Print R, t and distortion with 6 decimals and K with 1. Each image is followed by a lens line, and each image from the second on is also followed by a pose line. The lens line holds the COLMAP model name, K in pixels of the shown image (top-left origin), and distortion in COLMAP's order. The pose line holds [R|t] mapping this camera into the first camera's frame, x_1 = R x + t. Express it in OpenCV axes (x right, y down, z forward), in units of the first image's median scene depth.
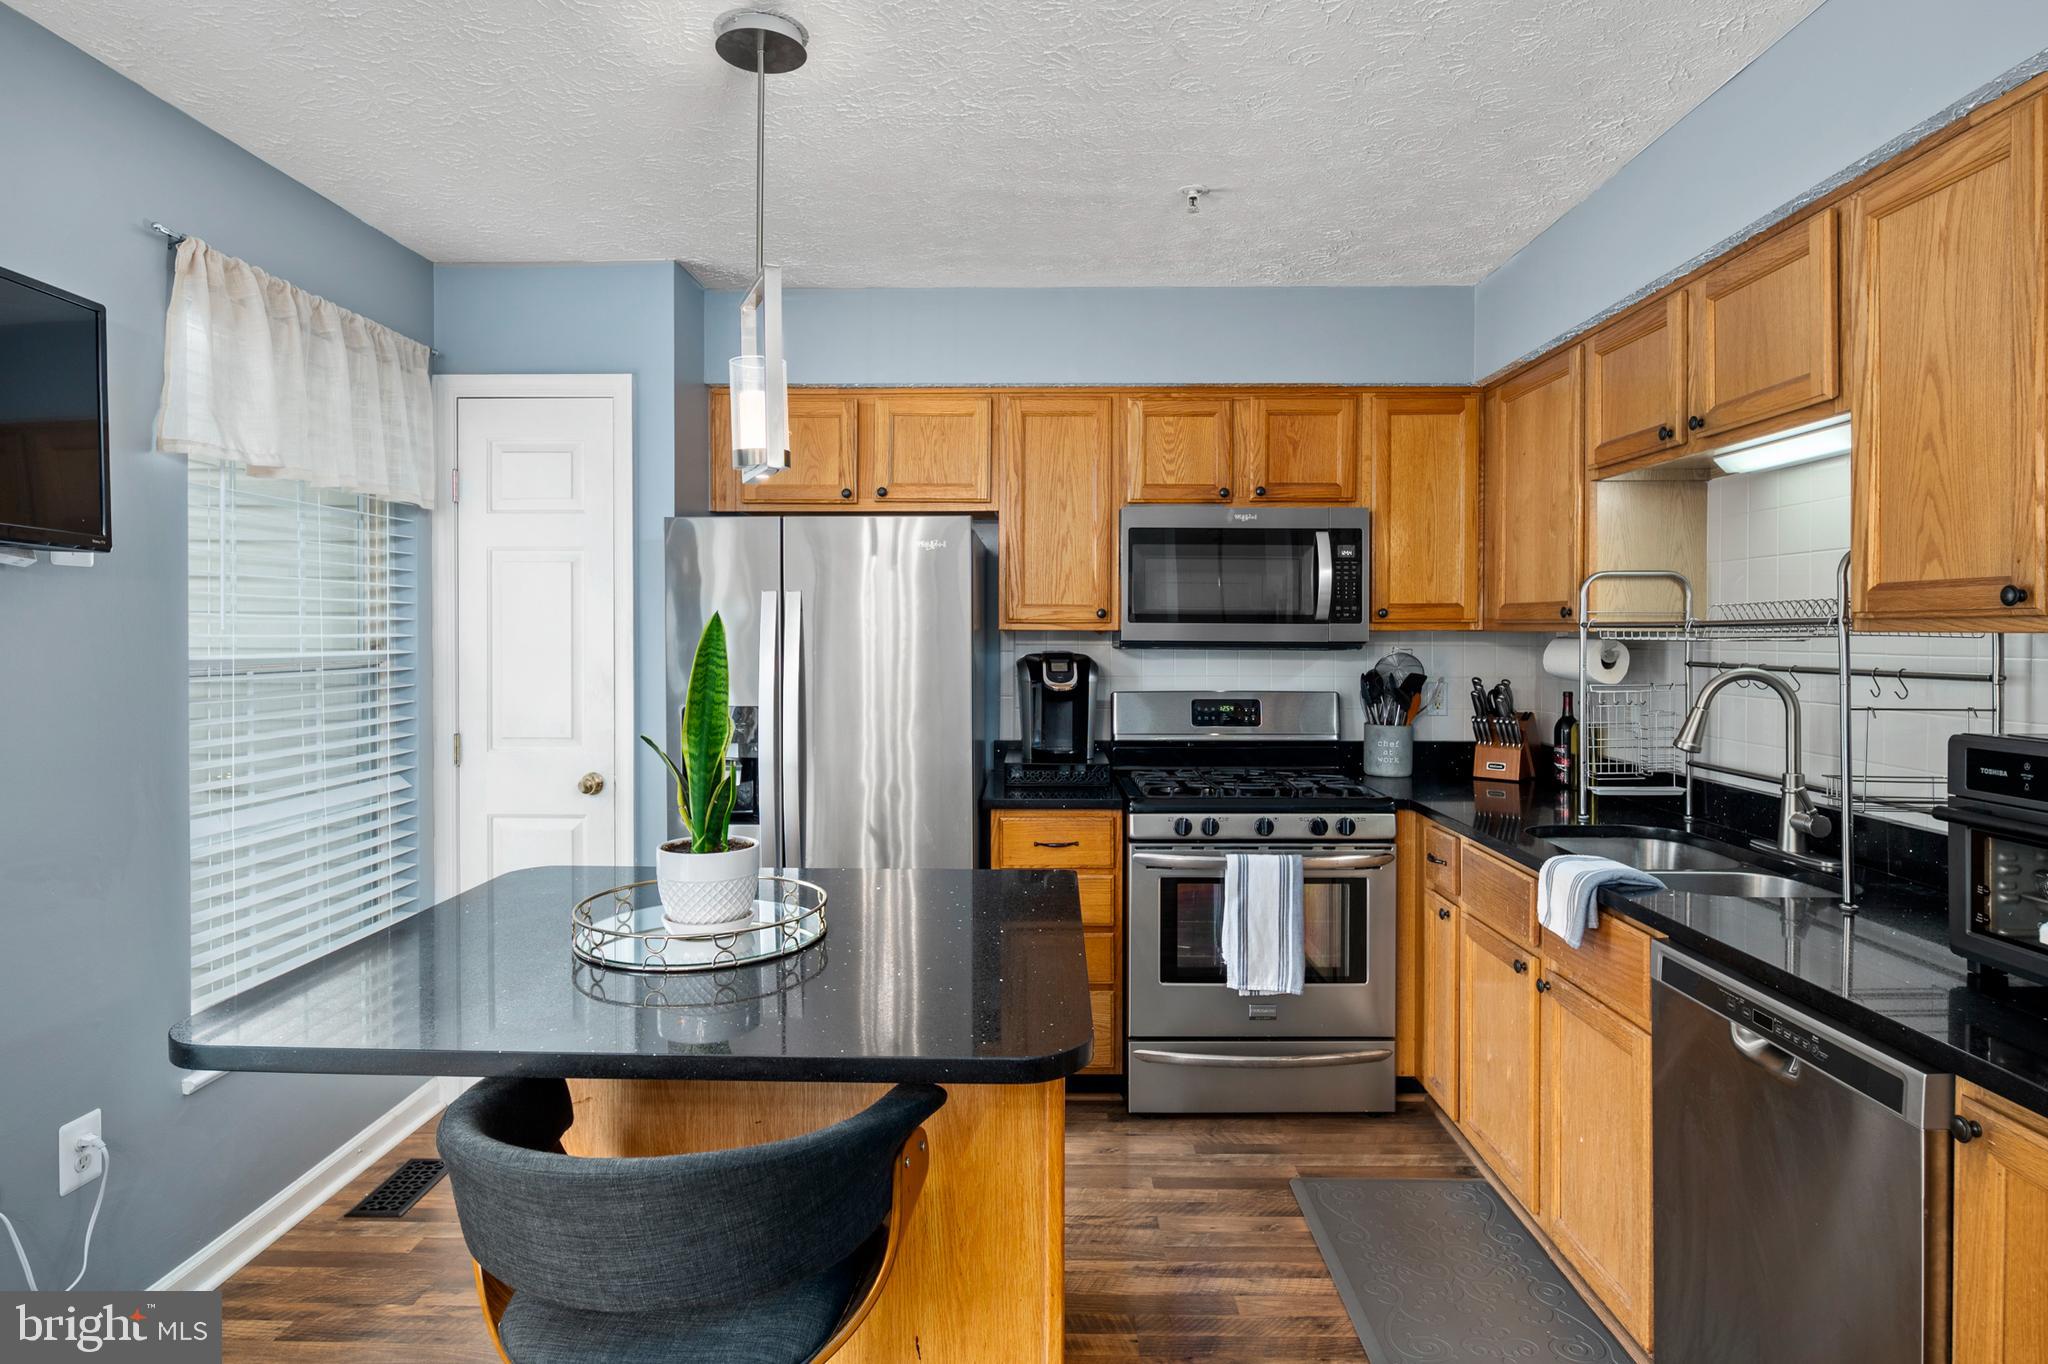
lens RADIAL K [[1114.7, 0, 1027.2], [0, 1114.7, 638.3], [0, 0, 1]] dist [0.001140, -0.001625]
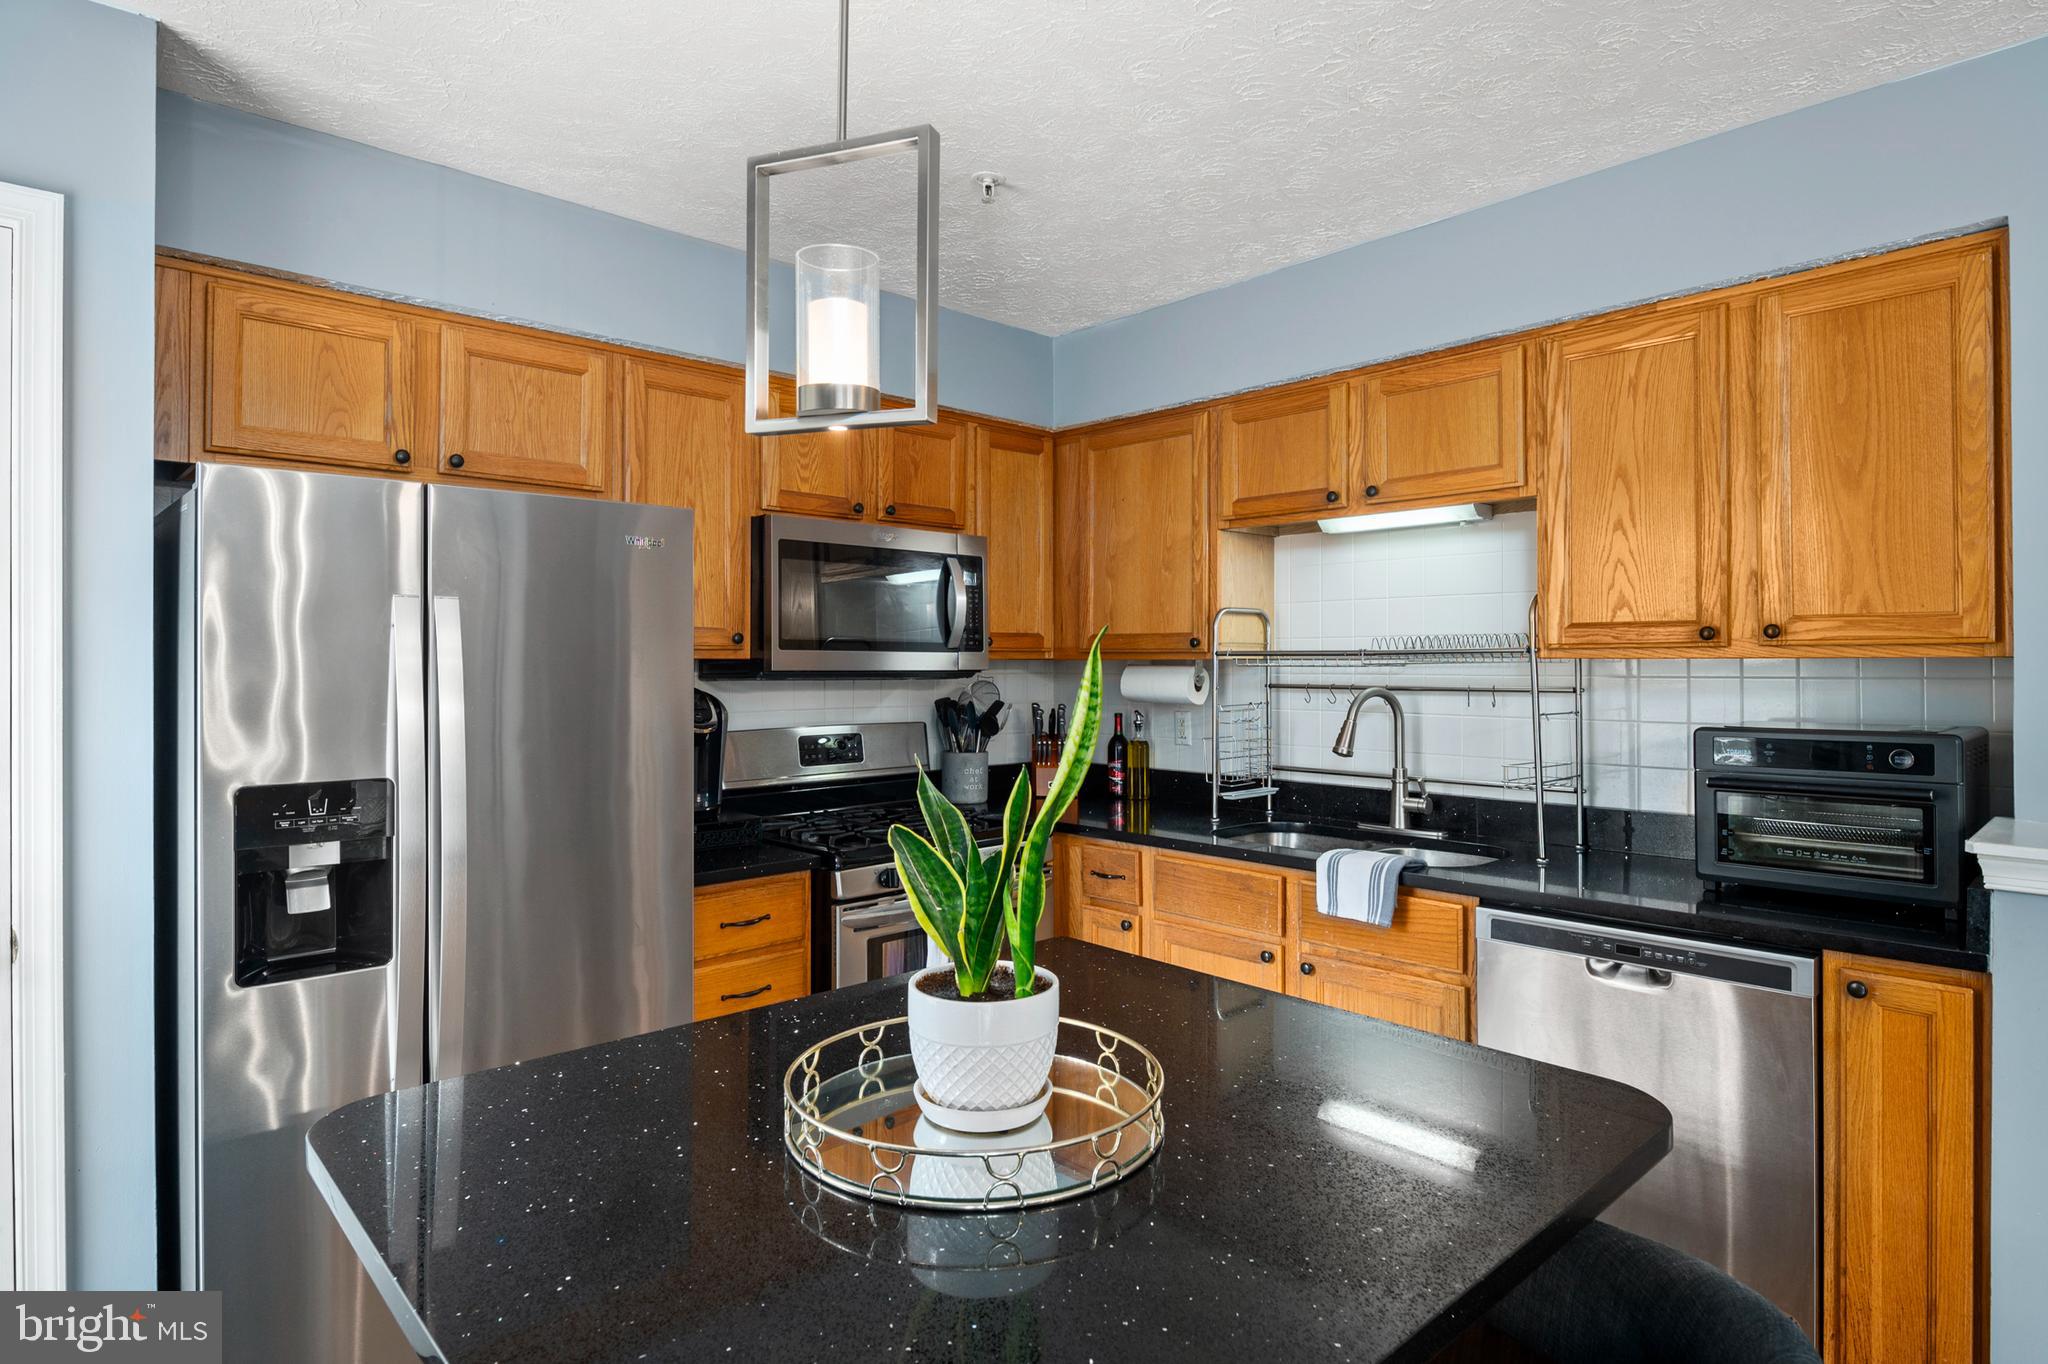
lens RADIAL K [[1112.6, 0, 1024.7], [0, 1112.6, 661.3], [0, 0, 1]] dist [0.000897, -0.000410]
pose [[0.719967, -0.000569, 0.694008, -0.395962], [0.005922, 0.999968, -0.005323, 0.000736], [-0.693983, 0.007942, 0.719947, 0.275245]]
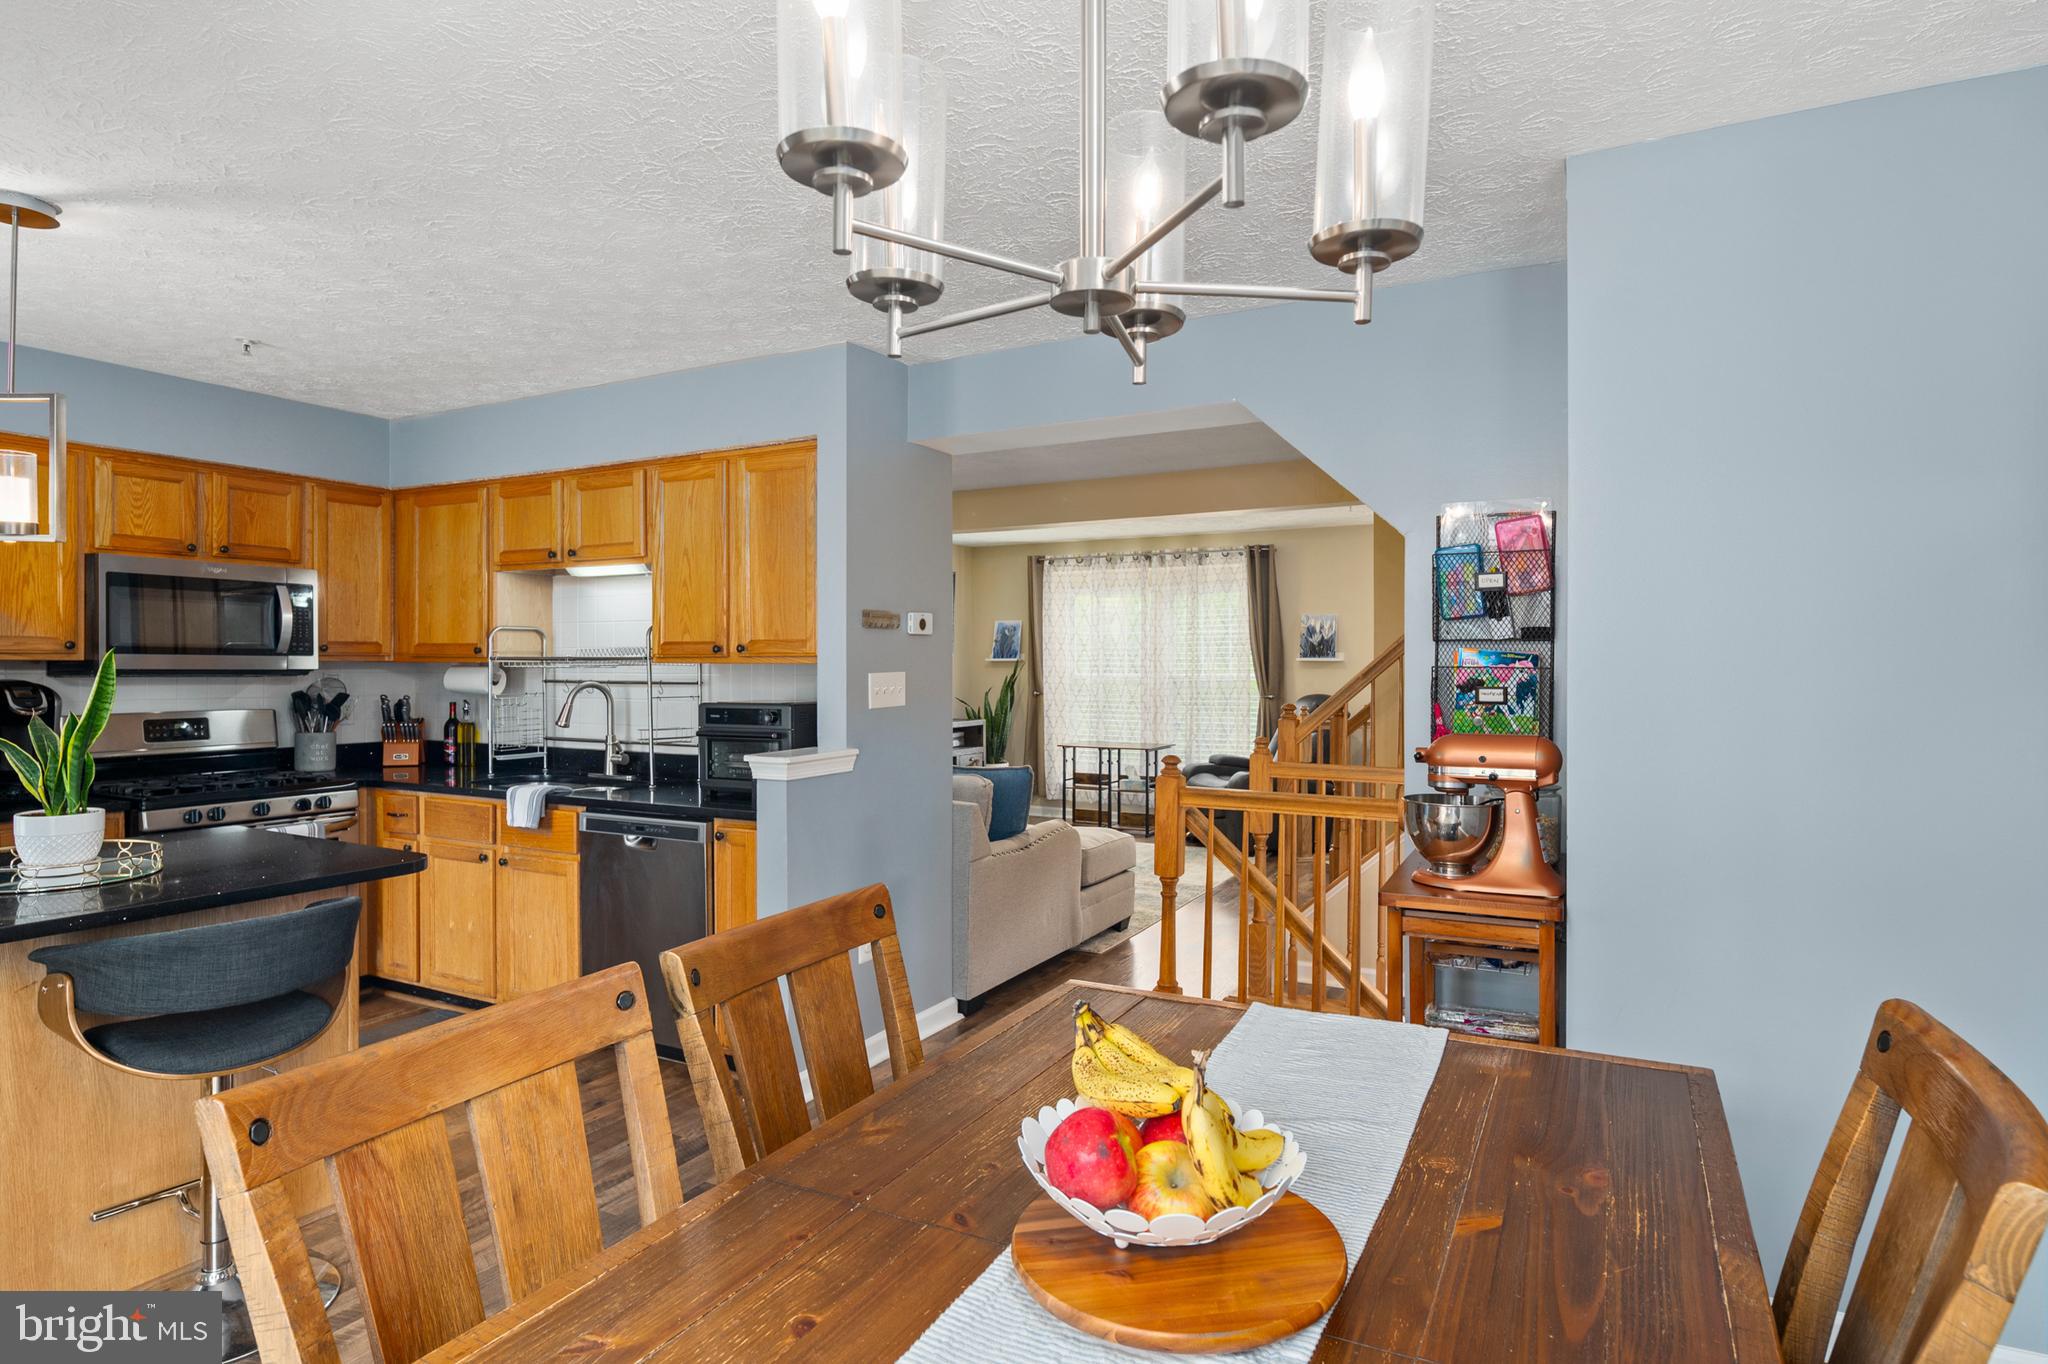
lens RADIAL K [[1103.1, 0, 1024.0], [0, 1103.1, 682.0], [0, 0, 1]] dist [-0.011271, -0.001094]
pose [[0.456521, -0.012451, 0.889626, -0.524786], [0.001862, 0.999913, 0.013039, 0.002749], [-0.889711, -0.004296, 0.456504, -0.395492]]
